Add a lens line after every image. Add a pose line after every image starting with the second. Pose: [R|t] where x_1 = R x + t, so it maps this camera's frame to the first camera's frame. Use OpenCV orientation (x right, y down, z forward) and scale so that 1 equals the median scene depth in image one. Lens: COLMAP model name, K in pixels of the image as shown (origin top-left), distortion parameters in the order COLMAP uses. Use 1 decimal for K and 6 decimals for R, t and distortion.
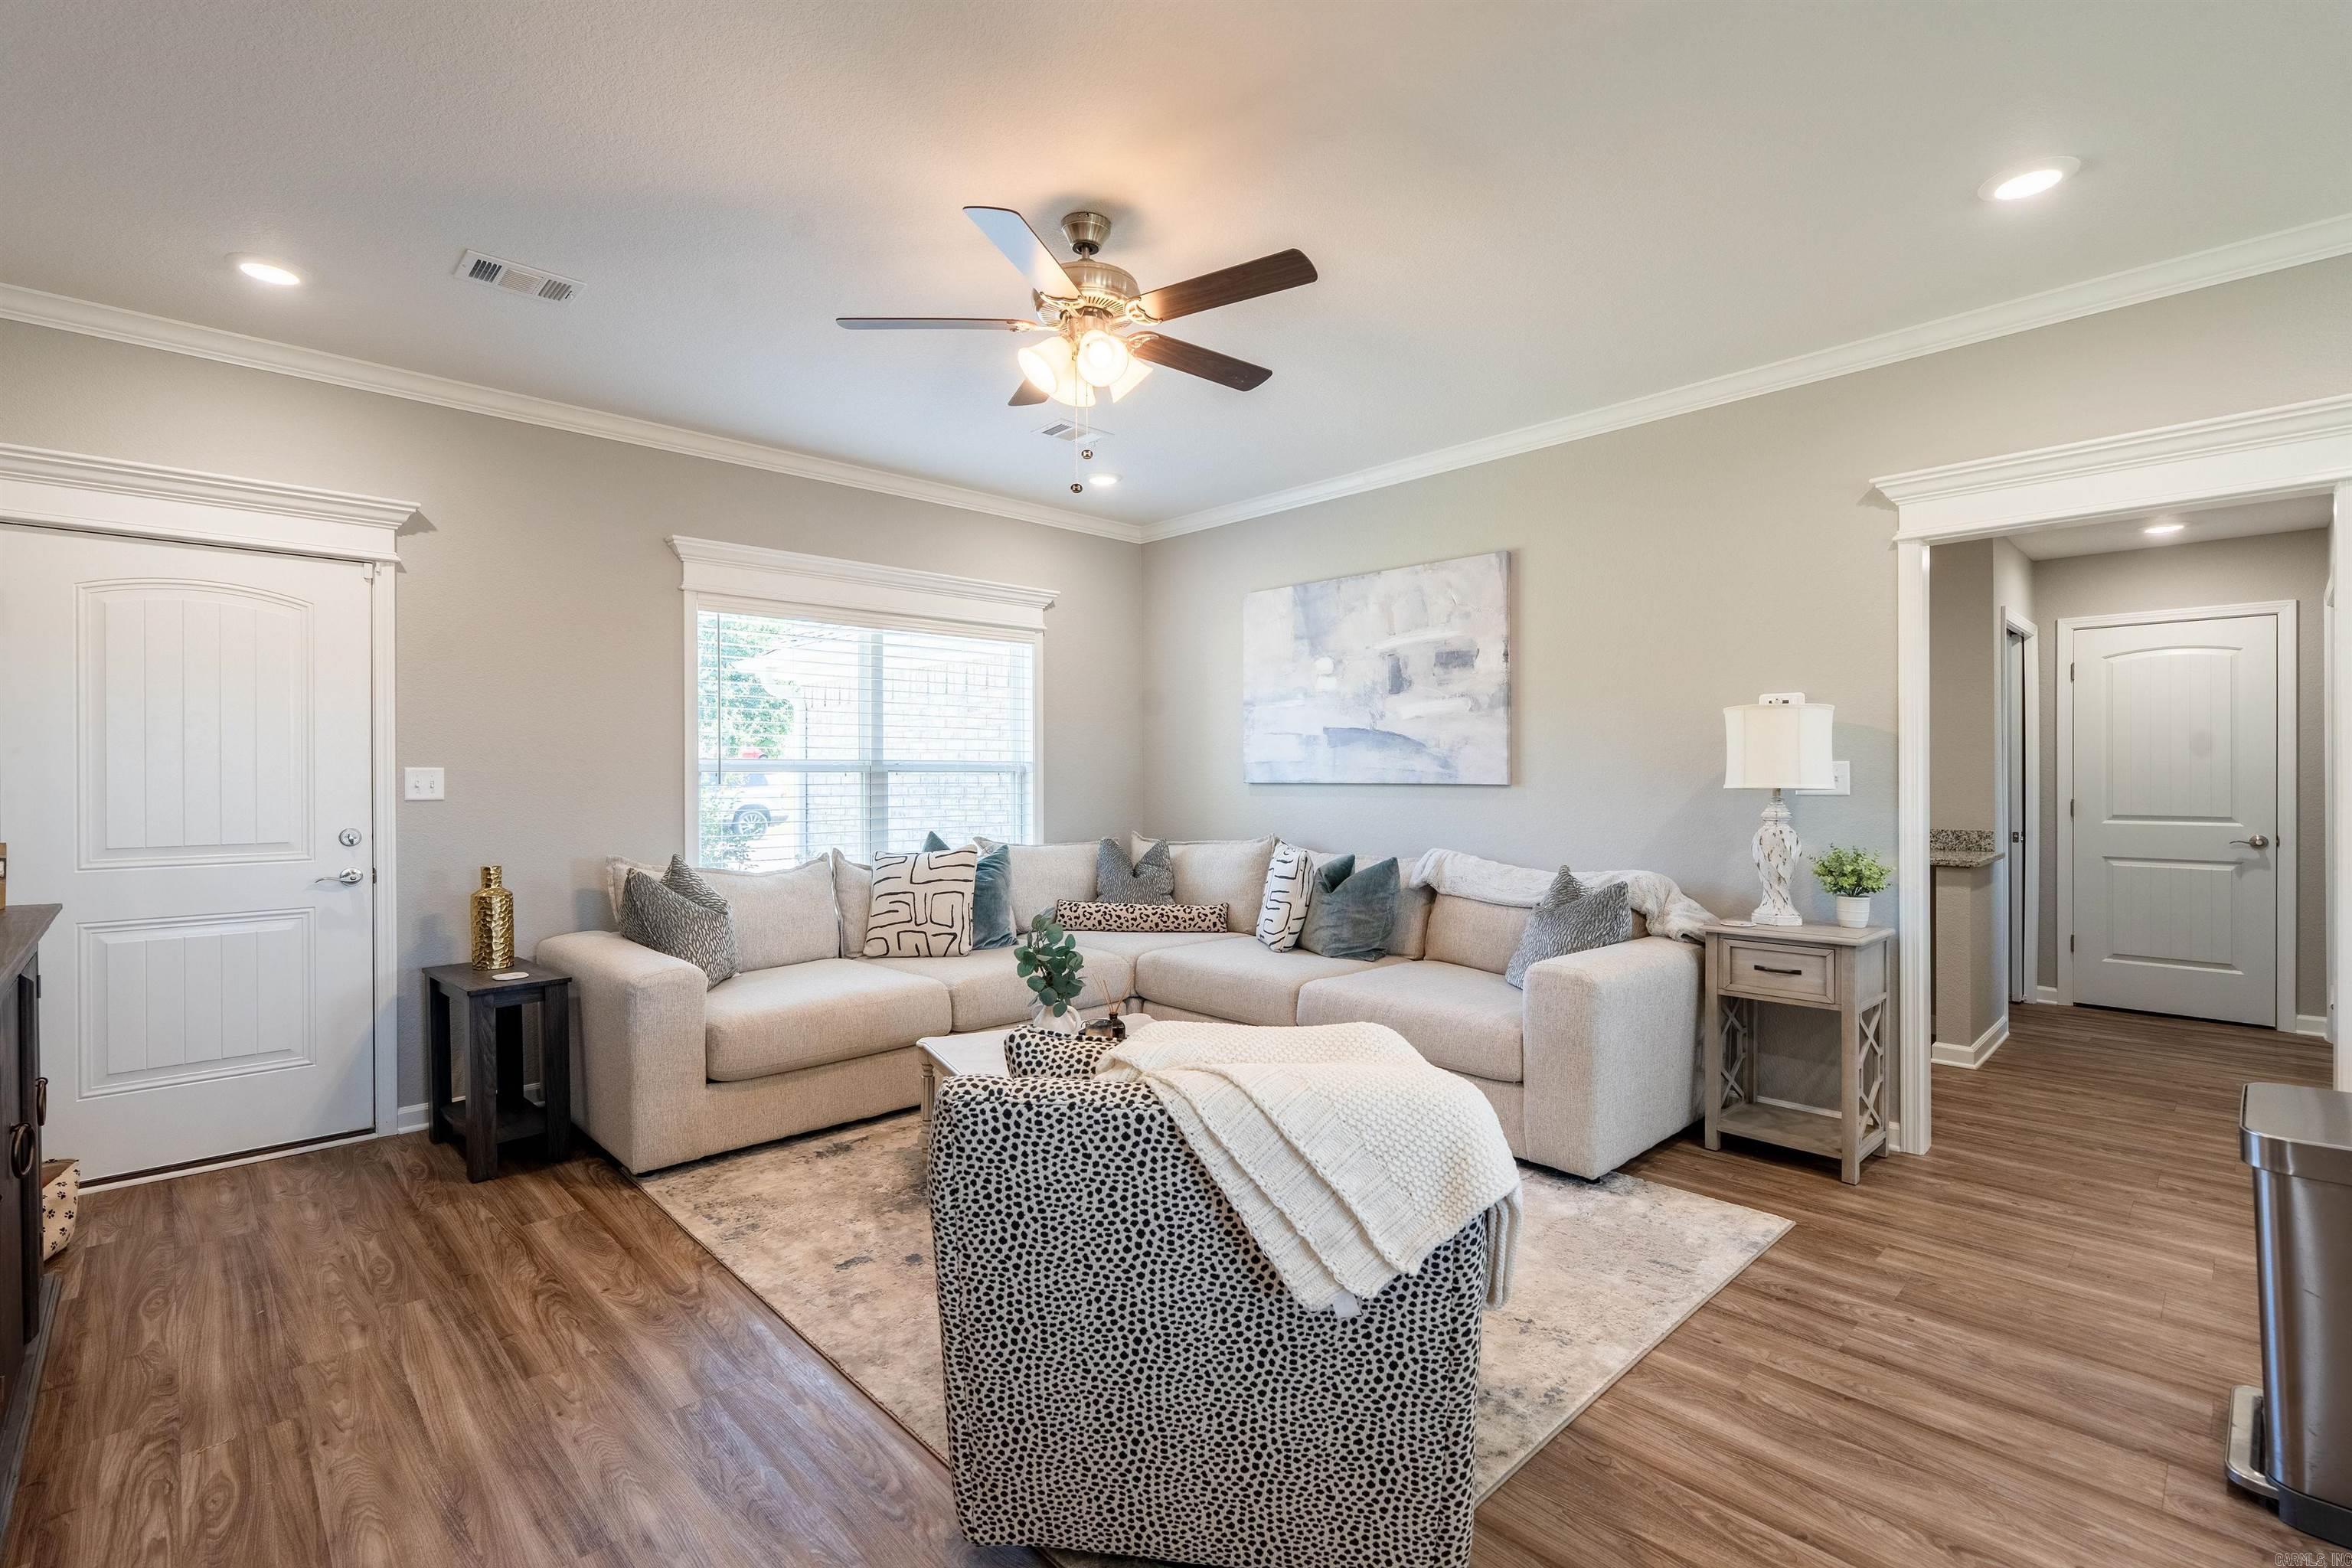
lens RADIAL K [[1053.5, 0, 1157.9], [0, 1053.5, 777.3], [0, 0, 1]] dist [-0.008773, 0.003675]
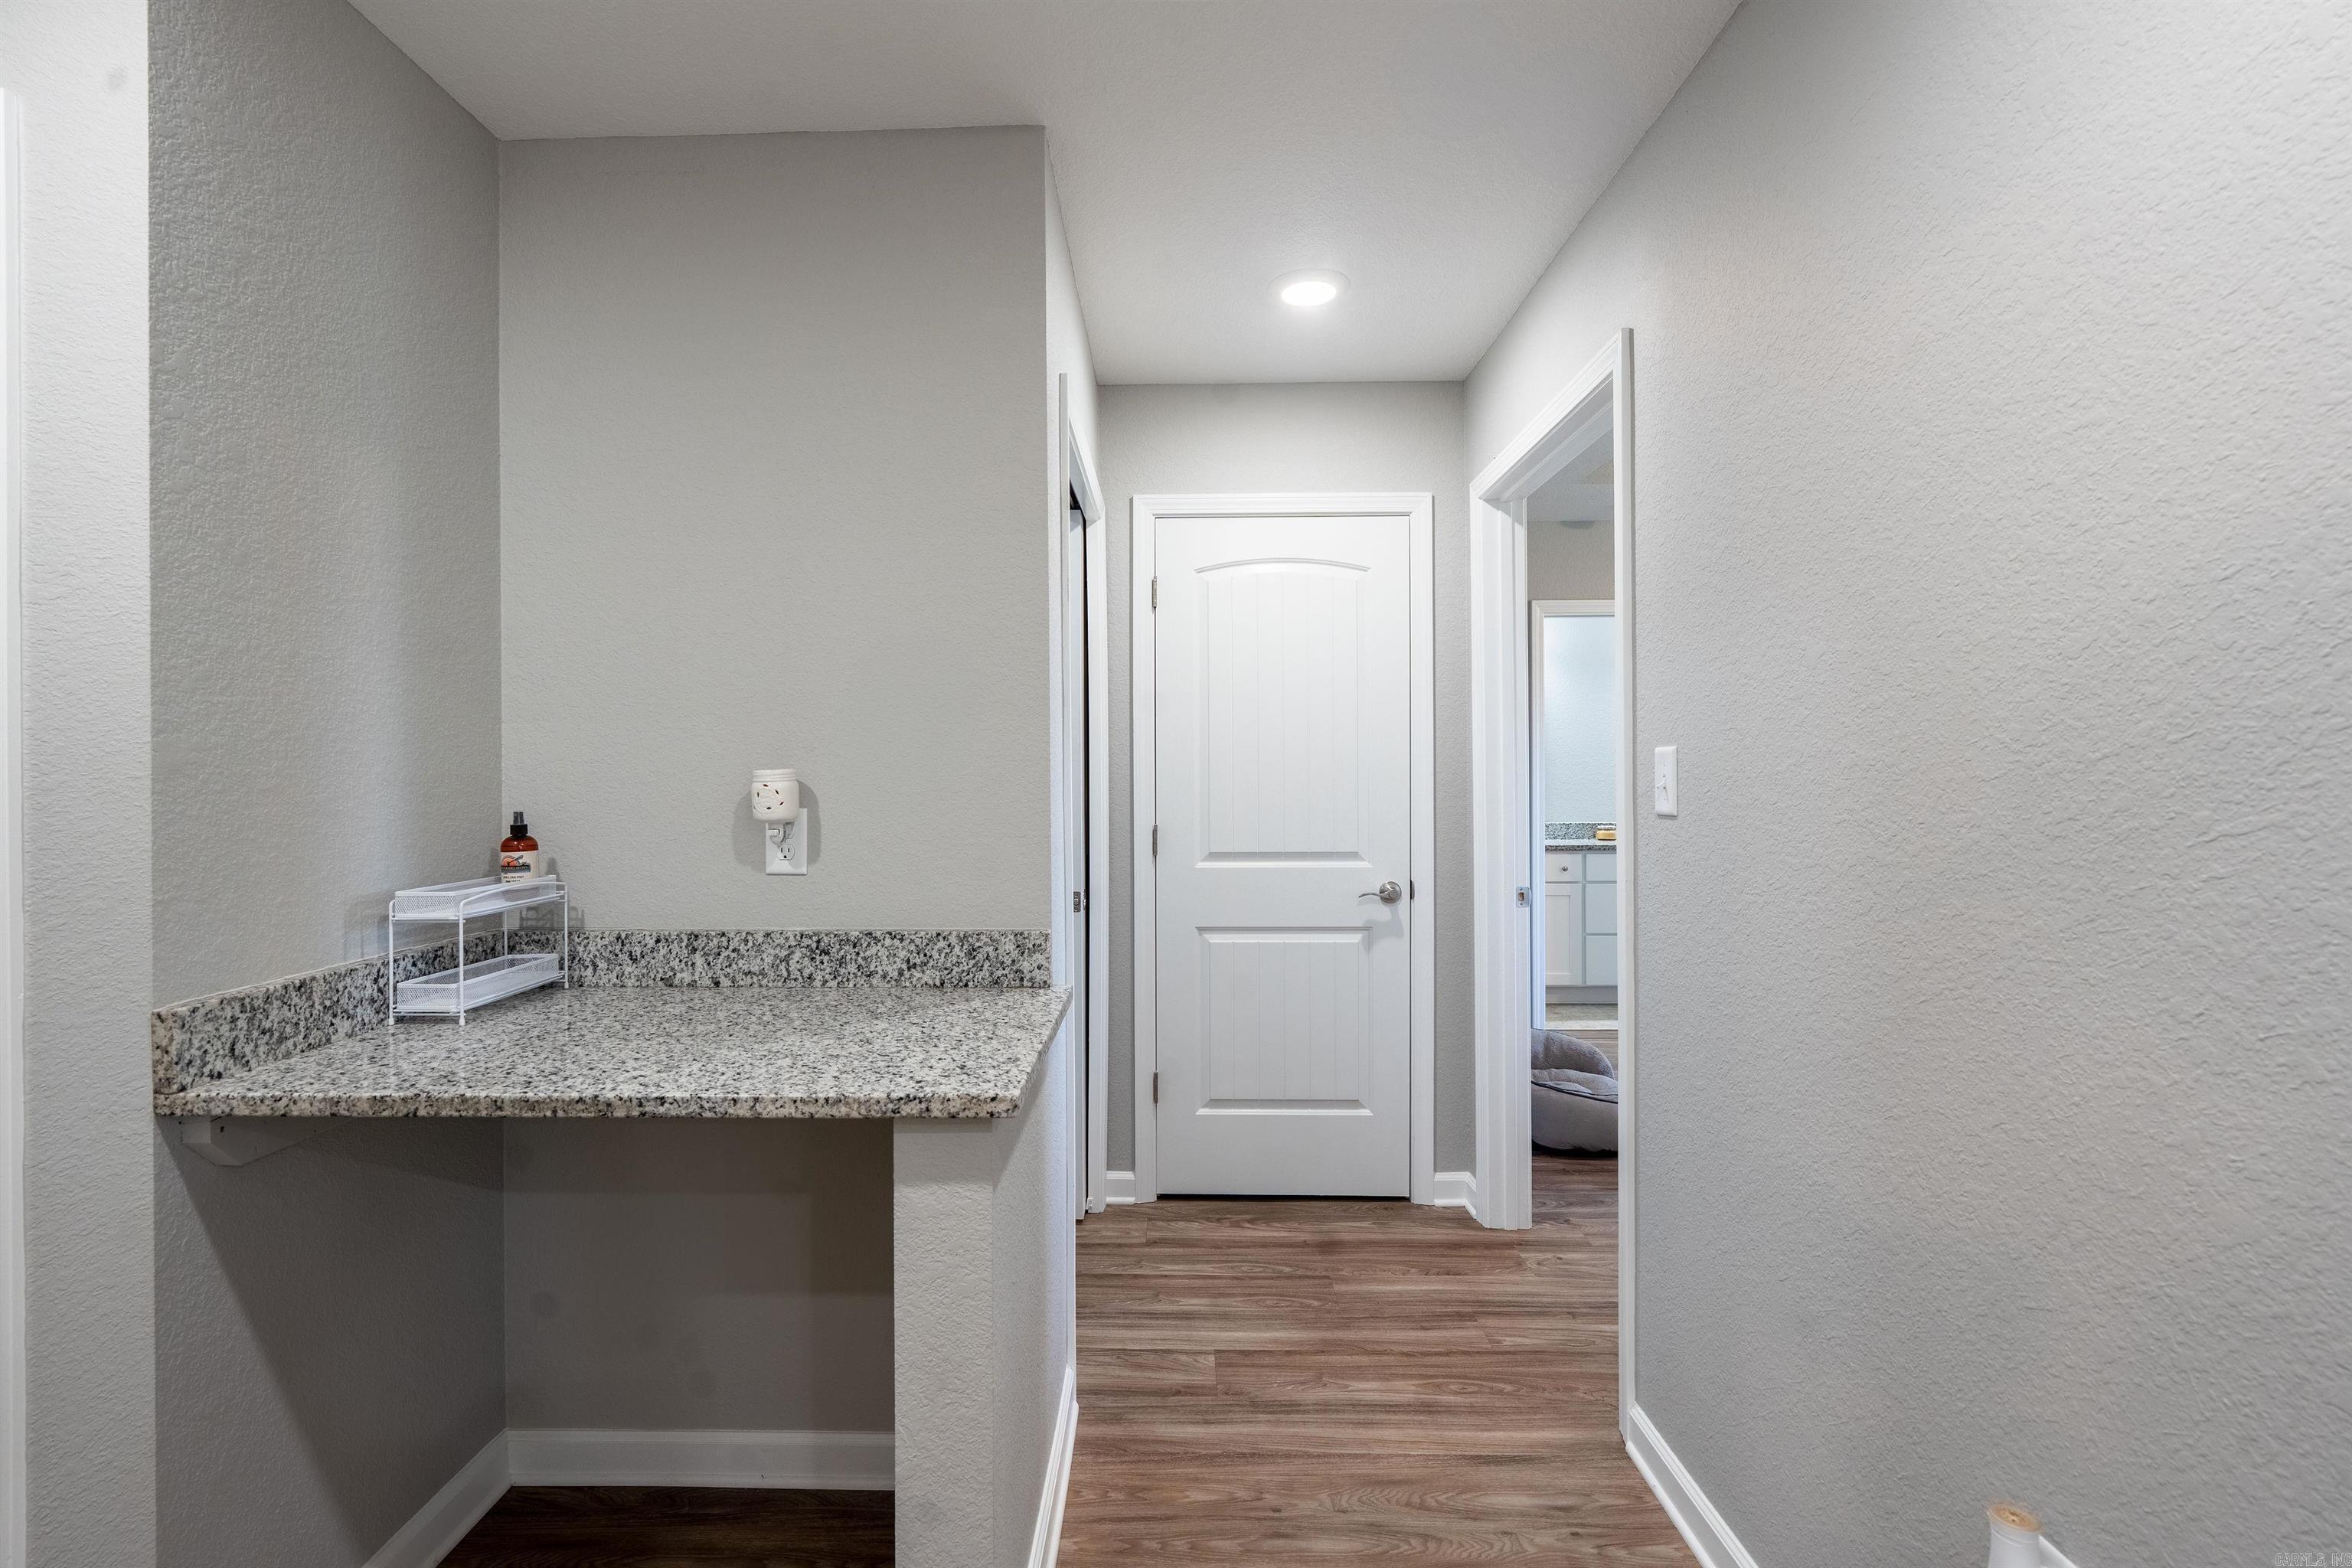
lens RADIAL K [[1053.5, 0, 1150.4], [0, 1053.5, 775.8], [0, 0, 1]] dist [-0.008773, 0.003675]
pose [[0.706976, 0.001129, 0.707237, 0.603503], [0.001918, 0.999992, -0.003514, -0.003414], [-0.707235, 0.003841, 0.706968, 0.768243]]
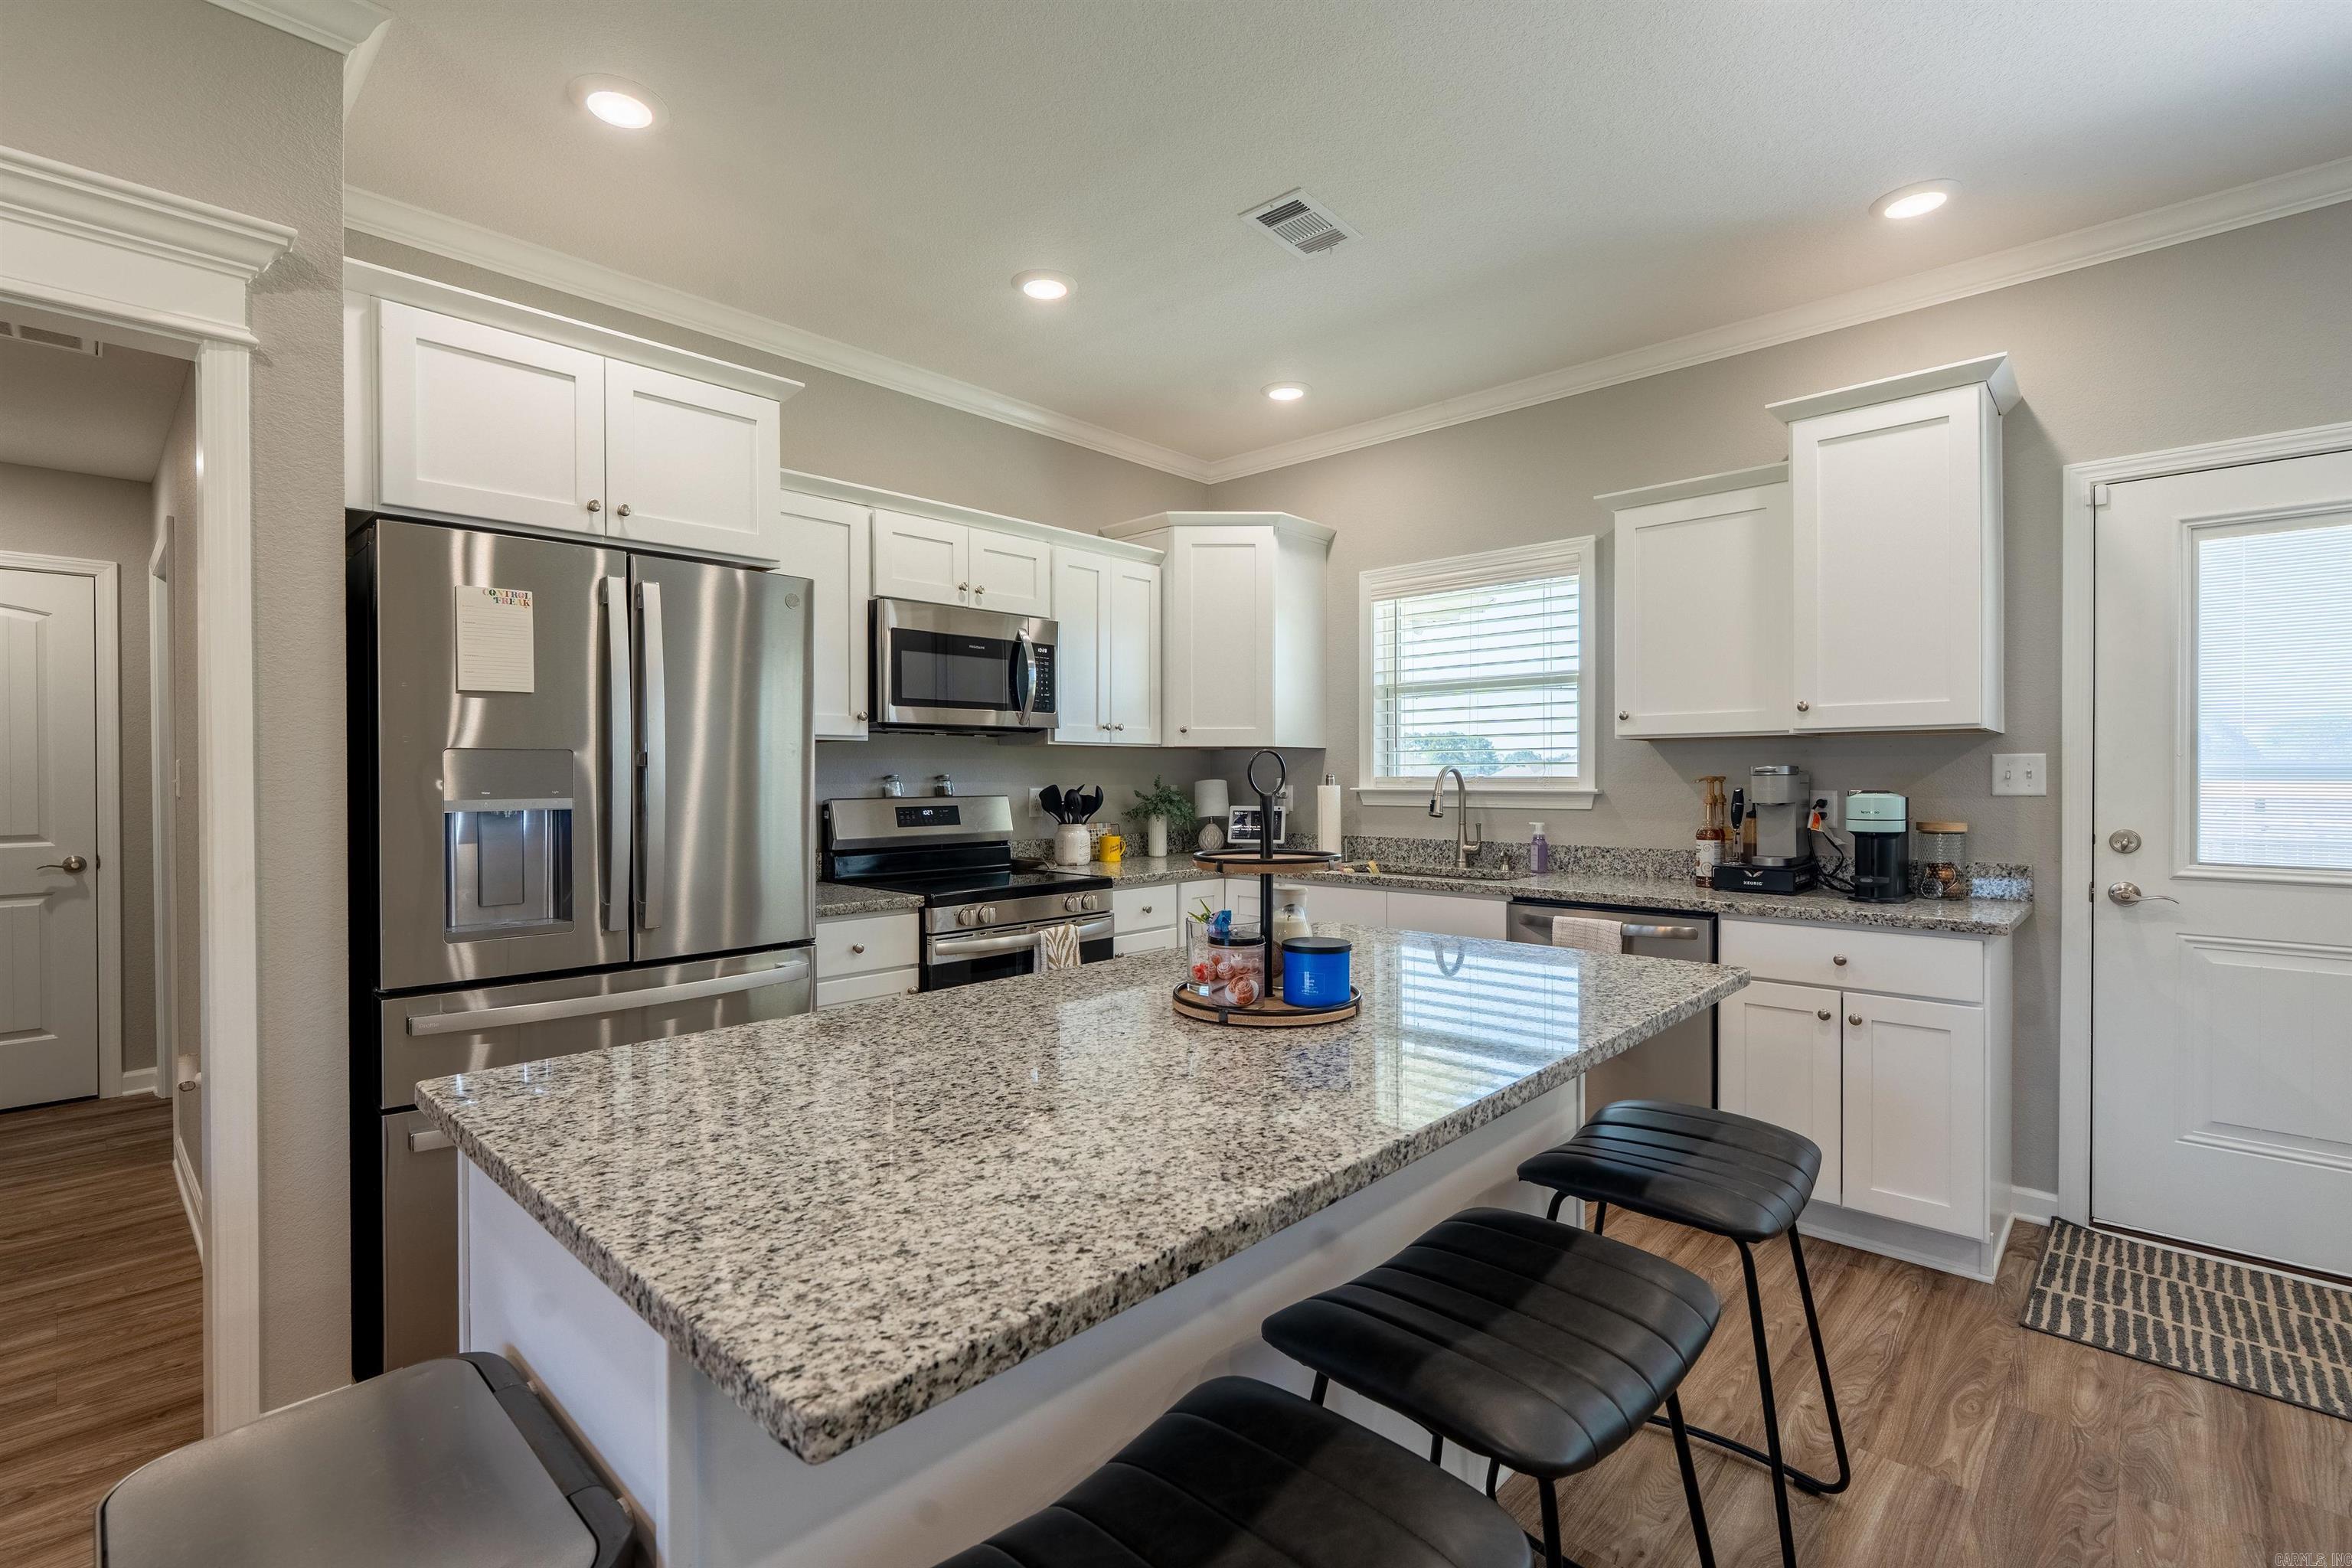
lens RADIAL K [[1053.5, 0, 1155.6], [0, 1053.5, 776.8], [0, 0, 1]] dist [-0.008773, 0.003675]
pose [[-0.047117, -0.003482, 0.998883, 0.268677], [0.004642, 0.999982, 0.003705, -0.002787], [-0.998879, 0.004812, -0.047100, 0.267533]]
